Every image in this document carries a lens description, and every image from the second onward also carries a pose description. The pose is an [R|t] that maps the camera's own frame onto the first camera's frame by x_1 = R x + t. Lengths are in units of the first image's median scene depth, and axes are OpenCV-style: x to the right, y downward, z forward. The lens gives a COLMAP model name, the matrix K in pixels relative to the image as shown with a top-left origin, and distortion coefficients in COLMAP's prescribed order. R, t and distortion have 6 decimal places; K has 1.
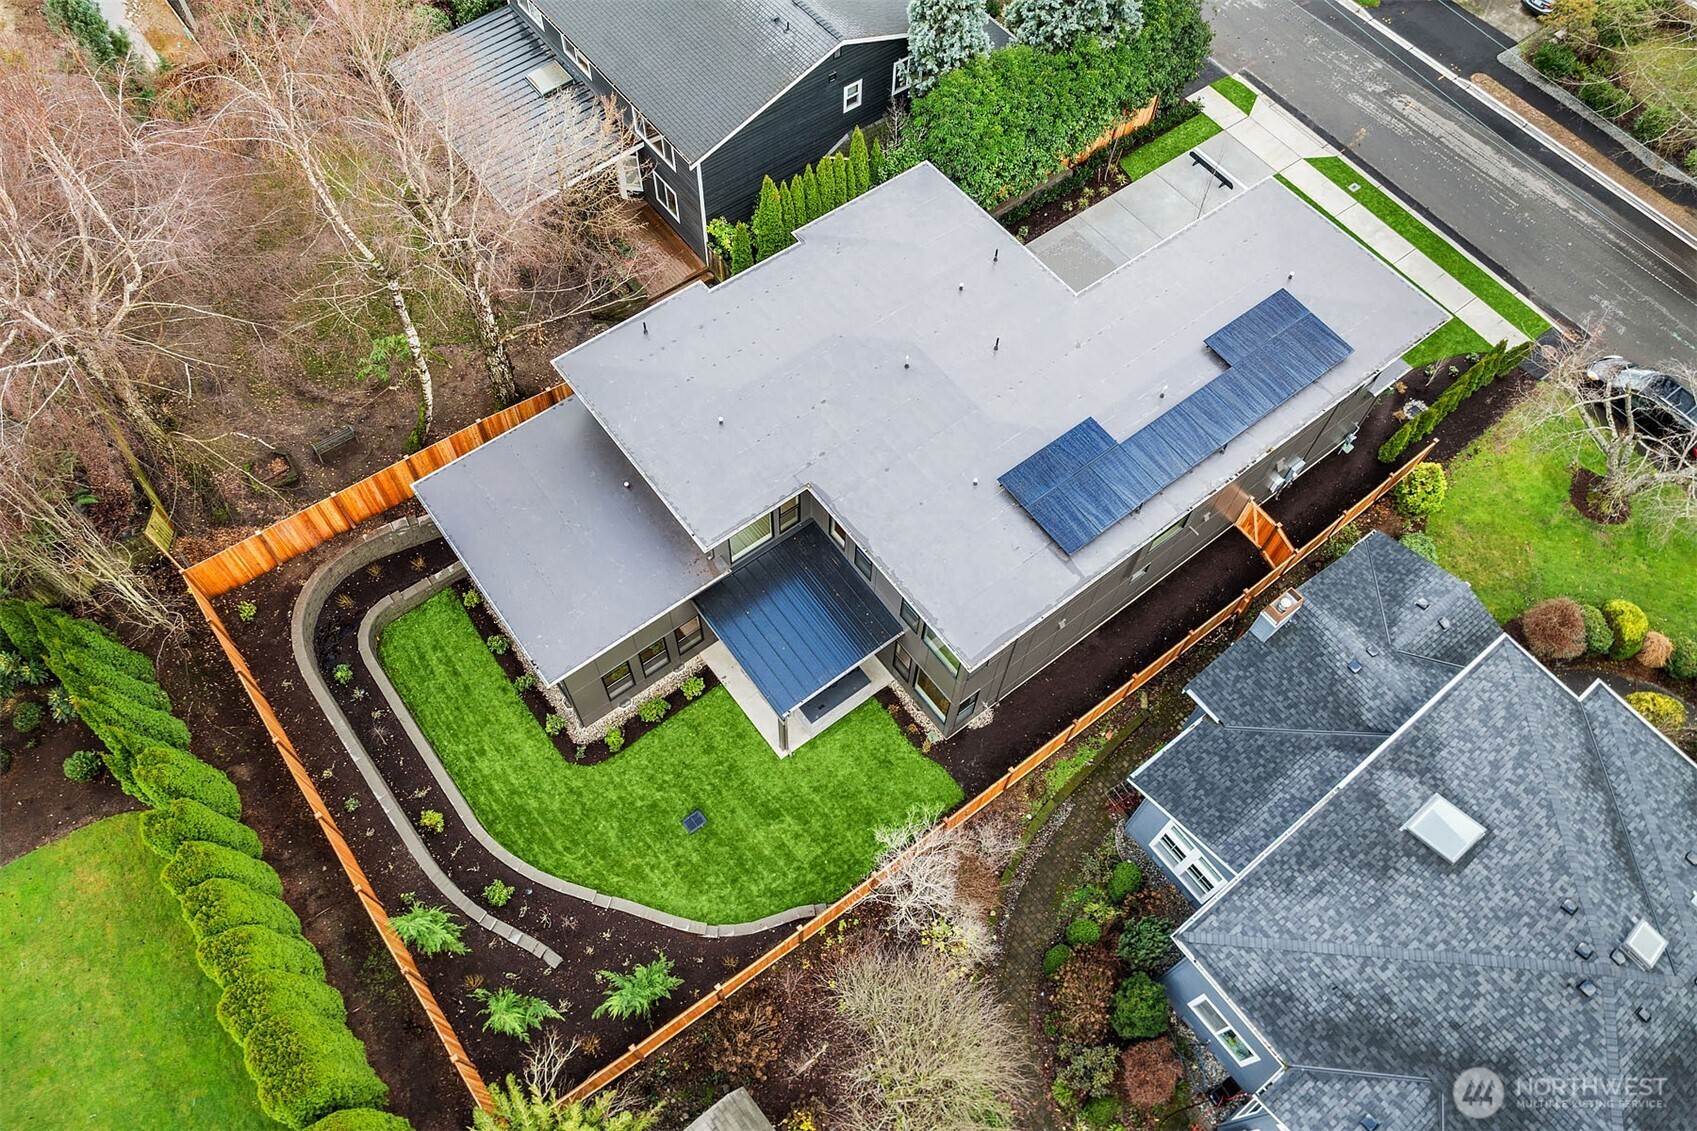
lens RADIAL K [[1202.9, 0, 839.0], [0, 1202.9, 448.5], [0, 0, 1]] dist [-0.017462, -0.001193]
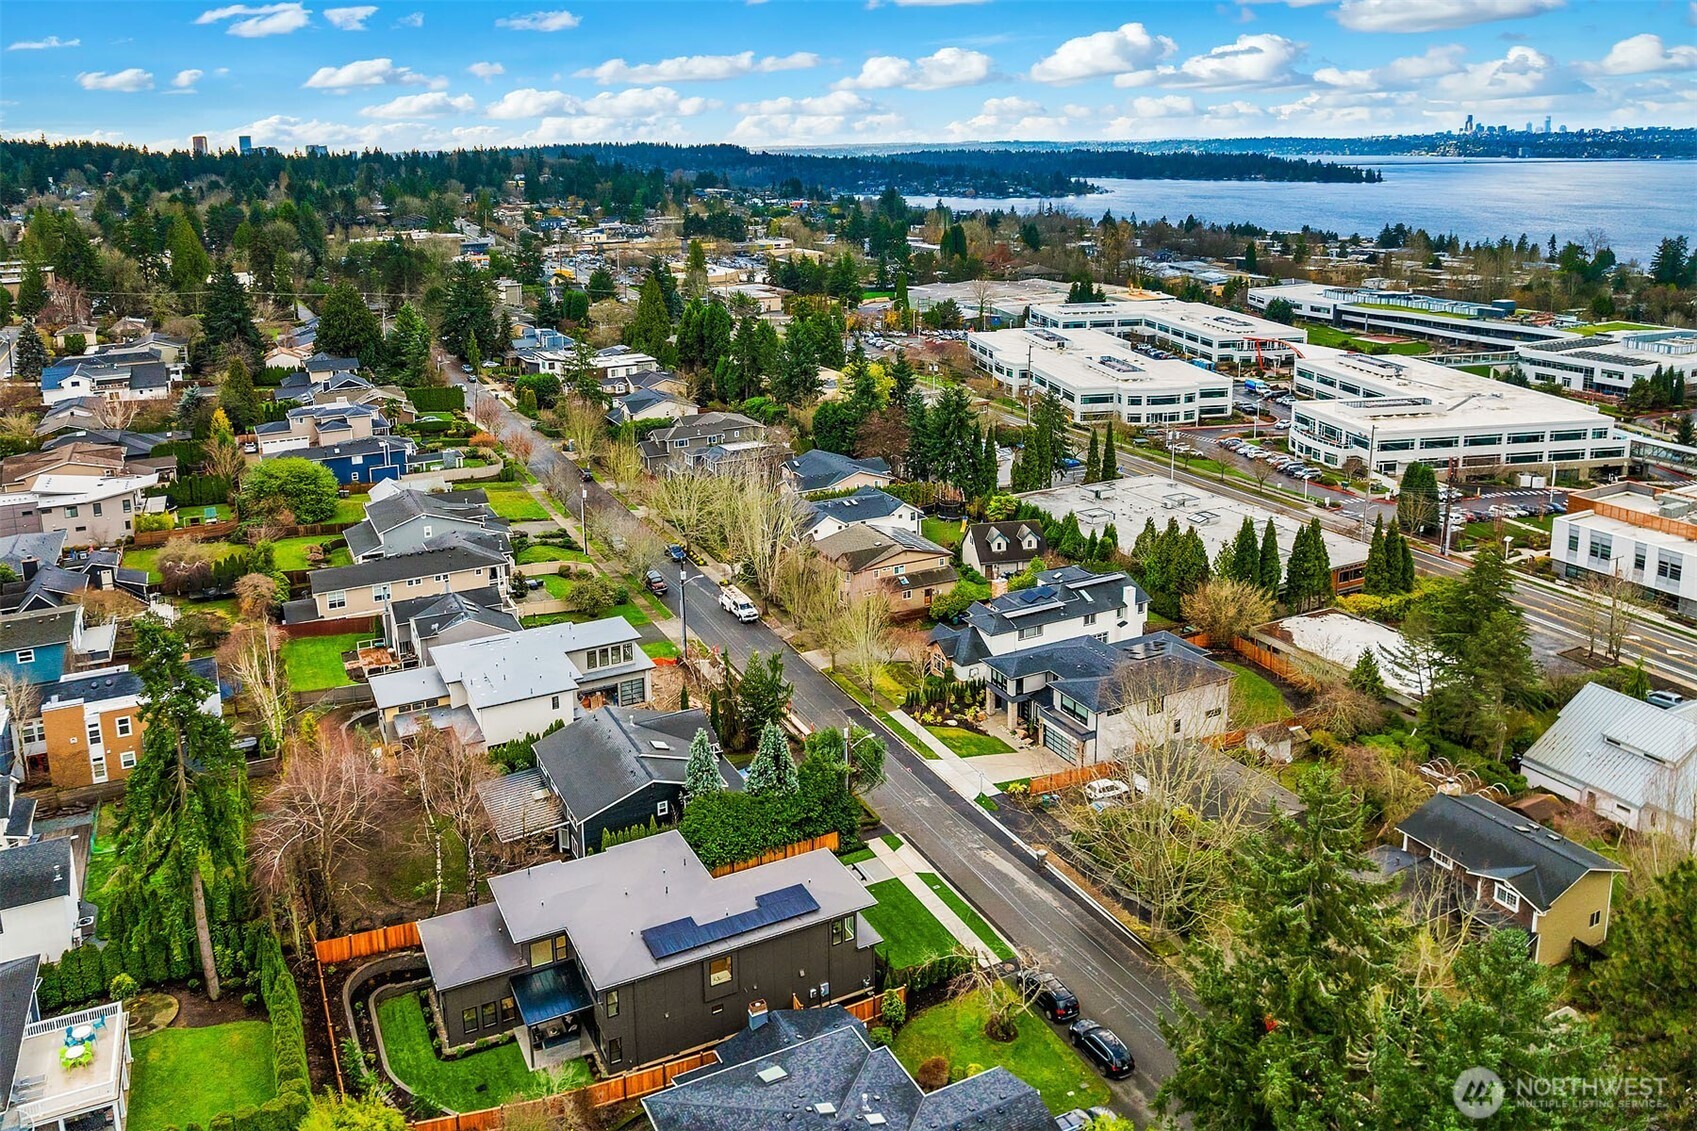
lens RADIAL K [[1202.9, 0, 839.0], [0, 1202.9, 448.5], [0, 0, 1]] dist [-0.017462, -0.001193]
pose [[0.984401, 0.001767, -0.175932, 0.875462], [-0.121905, 0.727876, -0.674785, 0.828713], [0.126864, 0.685706, 0.716737, -1.230906]]
